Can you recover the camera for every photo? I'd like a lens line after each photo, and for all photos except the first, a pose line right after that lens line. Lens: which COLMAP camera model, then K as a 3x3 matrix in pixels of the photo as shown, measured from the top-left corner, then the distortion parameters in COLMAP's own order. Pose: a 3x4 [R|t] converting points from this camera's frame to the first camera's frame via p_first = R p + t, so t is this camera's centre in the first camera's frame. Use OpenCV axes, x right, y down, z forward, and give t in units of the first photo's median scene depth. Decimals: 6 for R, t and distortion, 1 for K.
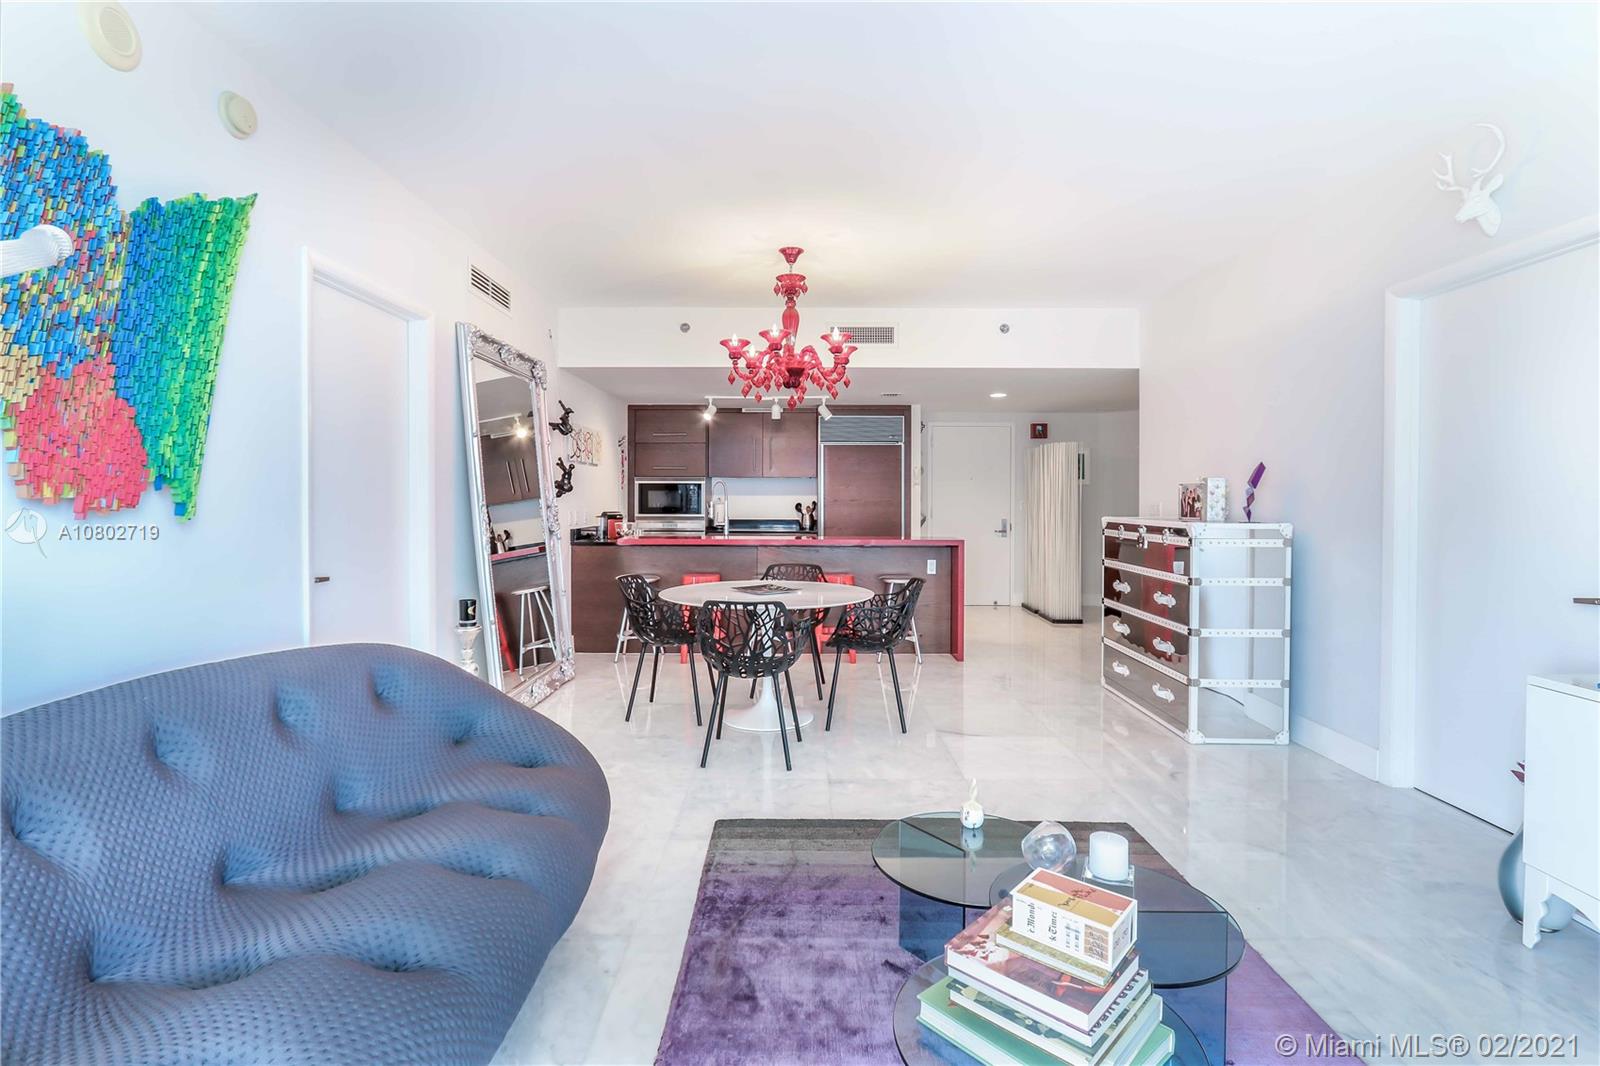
lens RADIAL K [[787.6, 0, 802.2], [0, 787.6, 507.0], [0, 0, 1]] dist [-0.020879, 0.003331]
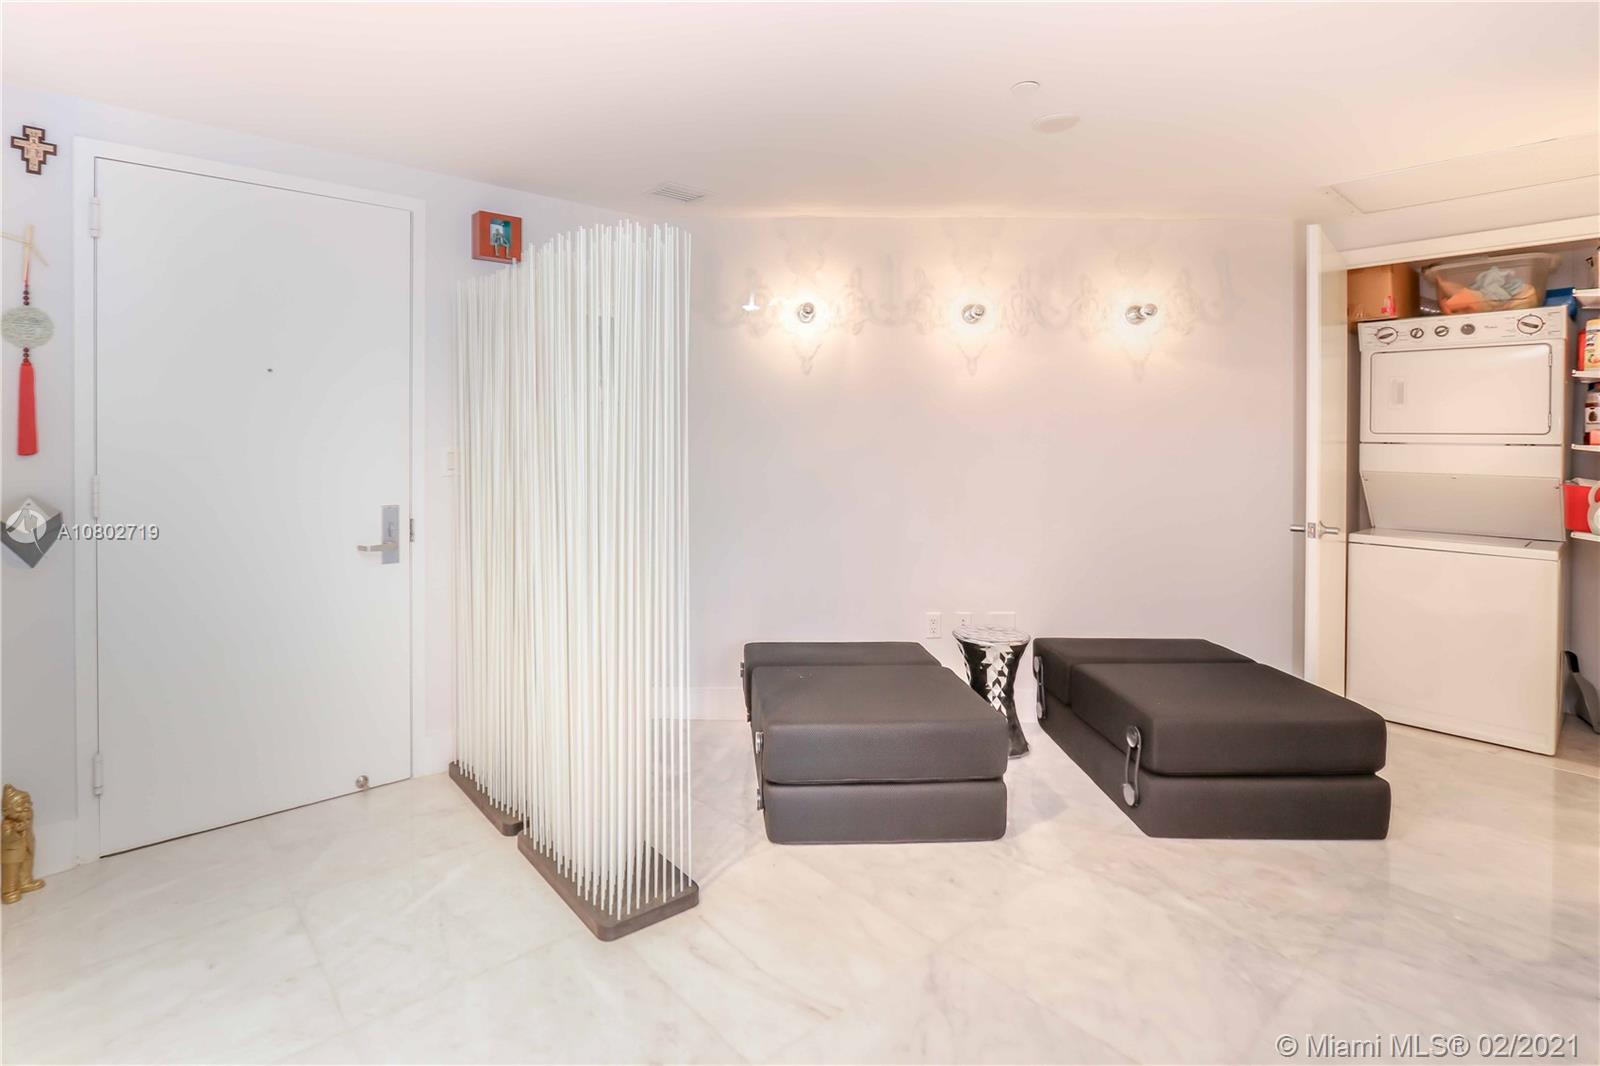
lens RADIAL K [[787.6, 0, 726.9], [0, 787.6, 439.0], [0, 0, 1]] dist [-0.020879, 0.003331]
pose [[0.784207, -0.004468, 0.620483, 0.324781], [0.002748, 0.999989, 0.003728, -0.020311], [-0.620493, -0.001218, 0.784211, 1.298028]]
